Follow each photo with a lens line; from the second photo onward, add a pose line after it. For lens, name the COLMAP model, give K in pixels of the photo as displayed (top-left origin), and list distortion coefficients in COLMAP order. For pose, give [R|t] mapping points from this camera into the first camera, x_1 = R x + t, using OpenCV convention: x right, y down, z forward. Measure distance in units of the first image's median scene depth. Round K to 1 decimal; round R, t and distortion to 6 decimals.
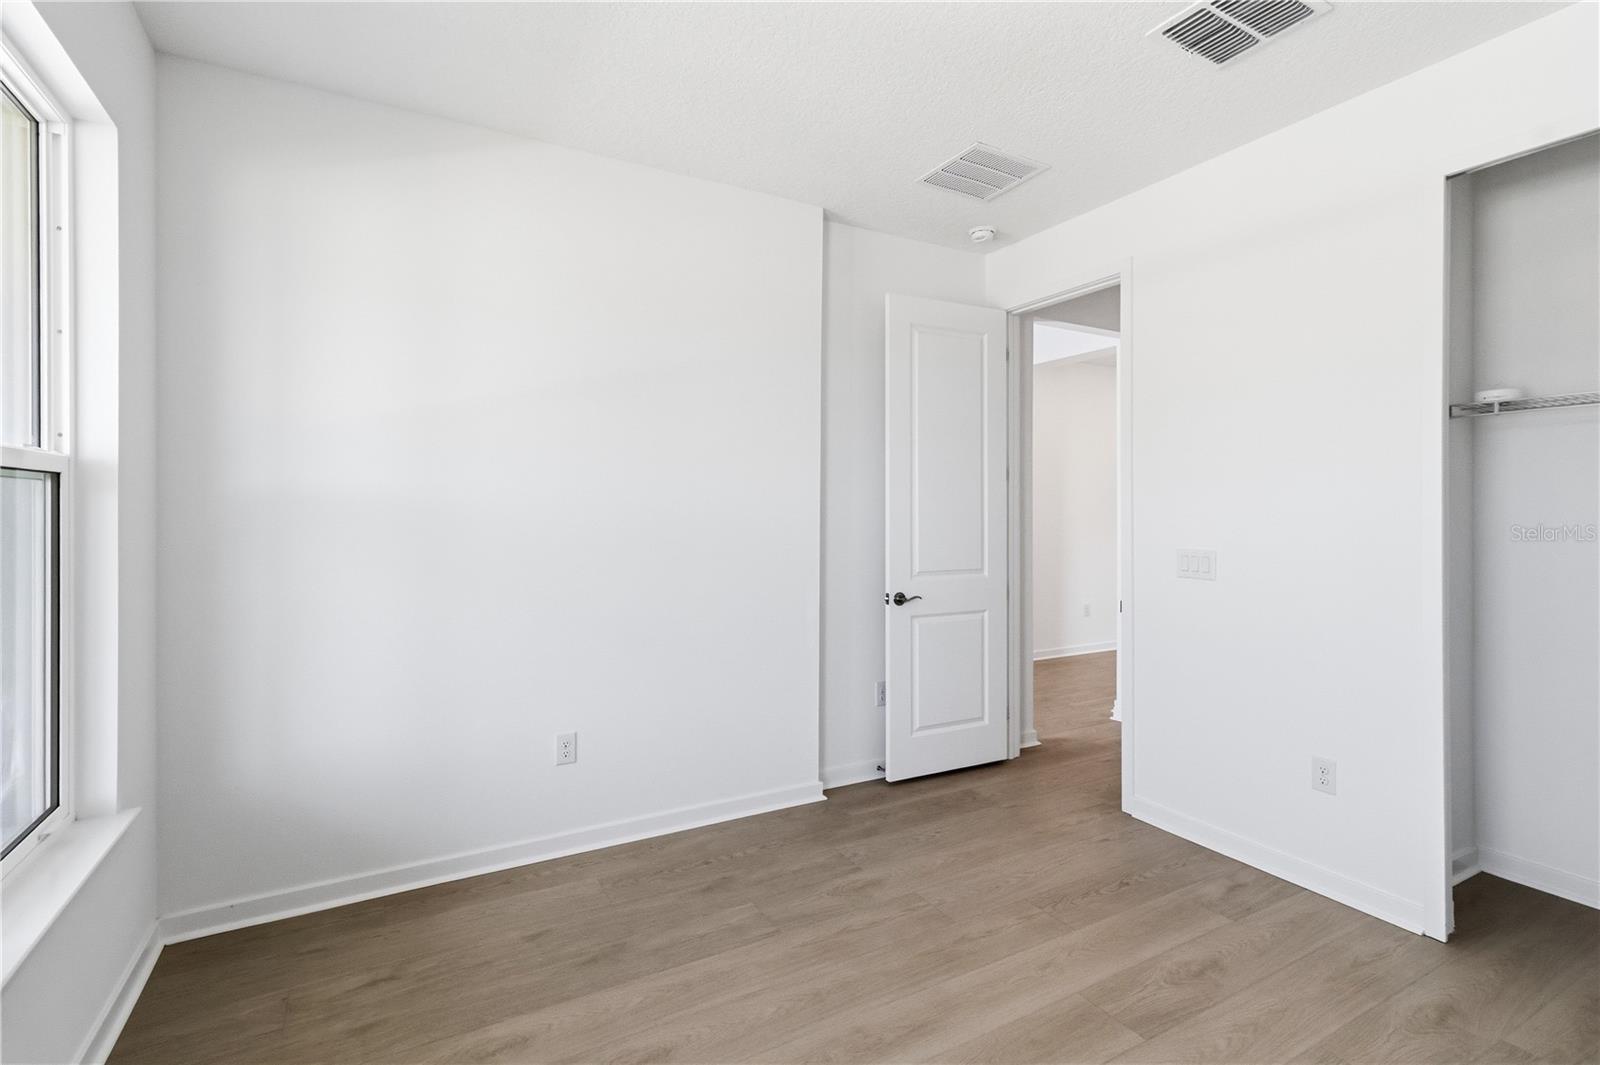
lens RADIAL K [[743.8, 0, 803.3], [0, 743.8, 513.8], [0, 0, 1]] dist [0.002513, -0.001212]
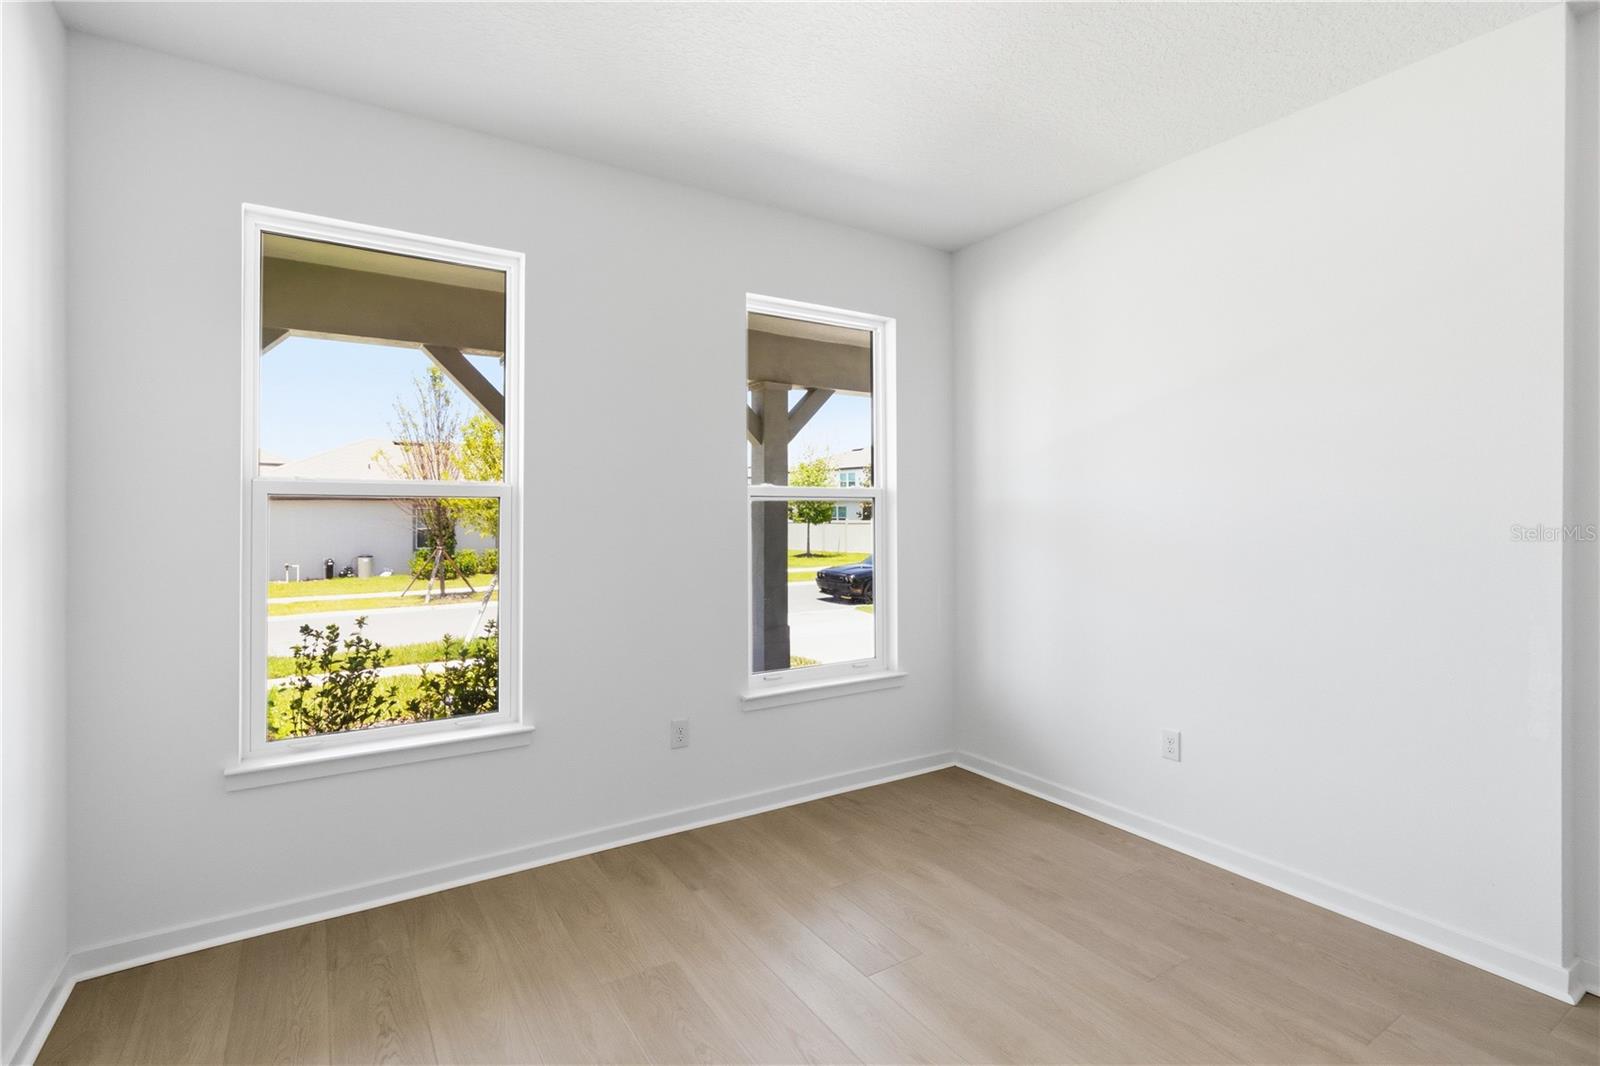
lens RADIAL K [[743.8, 0, 803.3], [0, 743.8, 514.3], [0, 0, 1]] dist [0.002513, -0.001212]
pose [[0.074465, -0.003613, -0.997217, 0.748899], [-0.002943, 0.999988, -0.003843, 0.002755], [0.997219, 0.003221, 0.074453, 0.460197]]
